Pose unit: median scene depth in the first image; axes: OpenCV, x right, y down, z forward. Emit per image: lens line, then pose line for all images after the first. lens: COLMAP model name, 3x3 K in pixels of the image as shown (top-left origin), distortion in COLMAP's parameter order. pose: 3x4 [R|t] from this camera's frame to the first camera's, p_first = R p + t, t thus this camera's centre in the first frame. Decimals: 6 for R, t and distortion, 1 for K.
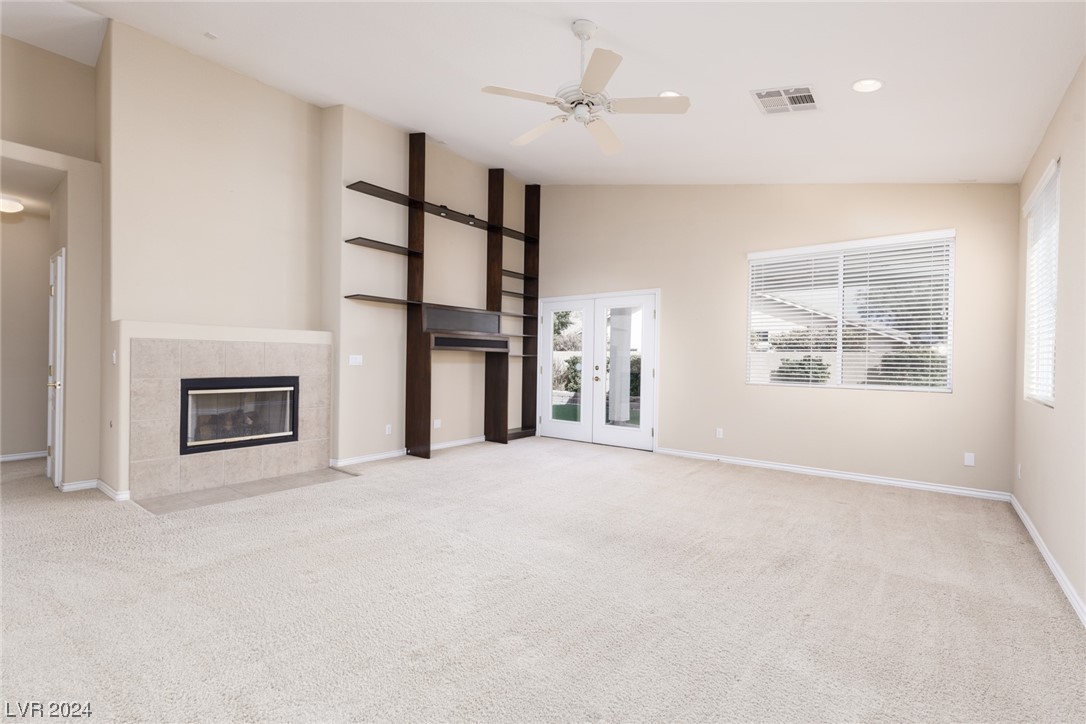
lens RADIAL K [[488.6, 0, 540.3], [0, 488.6, 365.4], [0, 0, 1]] dist [0.008944, -0.000632]
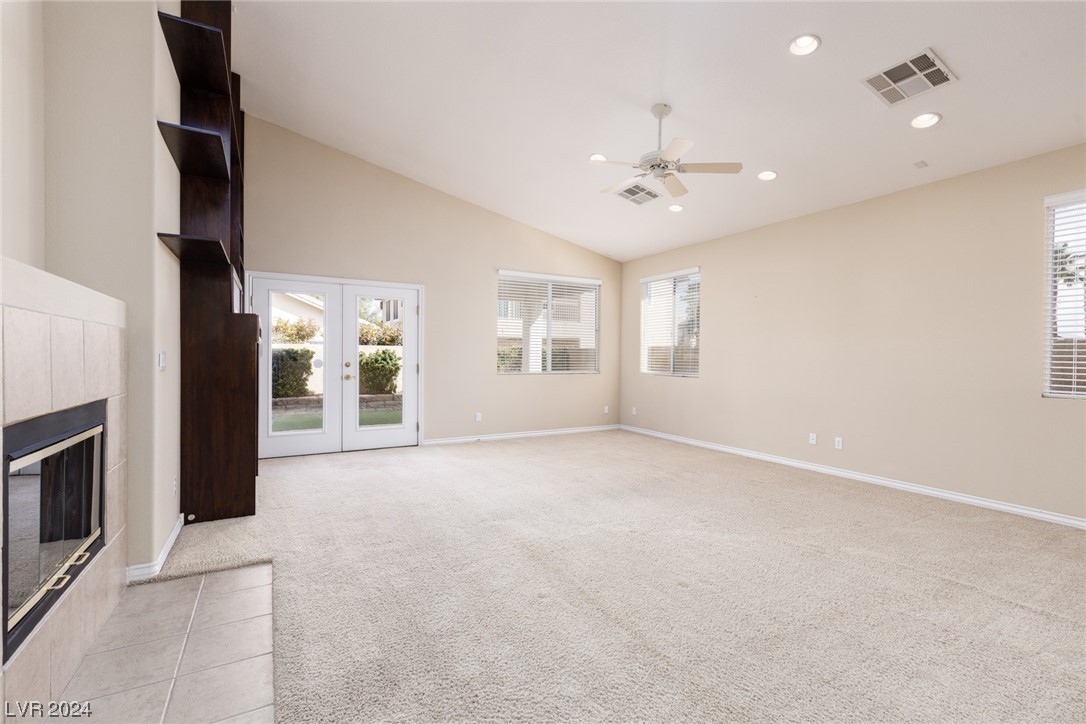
lens RADIAL K [[488.6, 0, 539.5], [0, 488.6, 352.9], [0, 0, 1]] dist [0.008944, -0.000632]
pose [[0.389019, -0.004294, 0.921220, -0.764182], [0.012153, 0.999926, -0.000471, -0.015645], [-0.921150, 0.011379, 0.389042, 0.465418]]
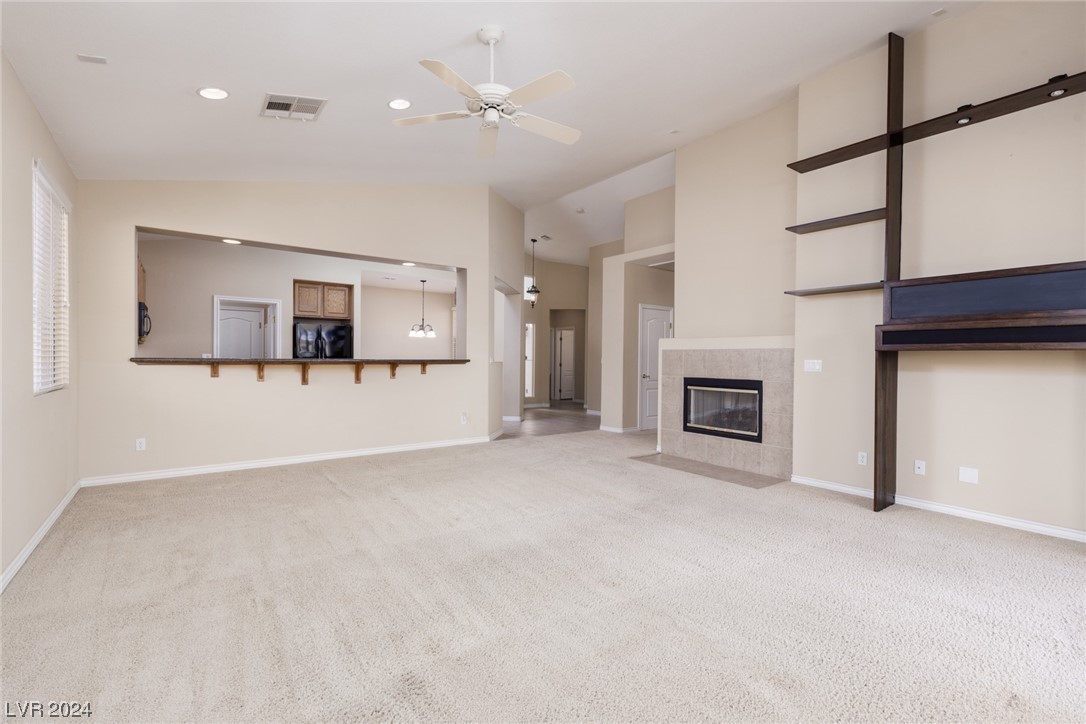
lens RADIAL K [[488.6, 0, 541.7], [0, 488.6, 363.1], [0, 0, 1]] dist [0.008944, -0.000632]
pose [[-0.266012, -0.005504, -0.963954, 0.631982], [-0.025788, 0.999666, 0.001408, -0.004424], [0.963625, 0.025233, -0.266065, 0.836062]]
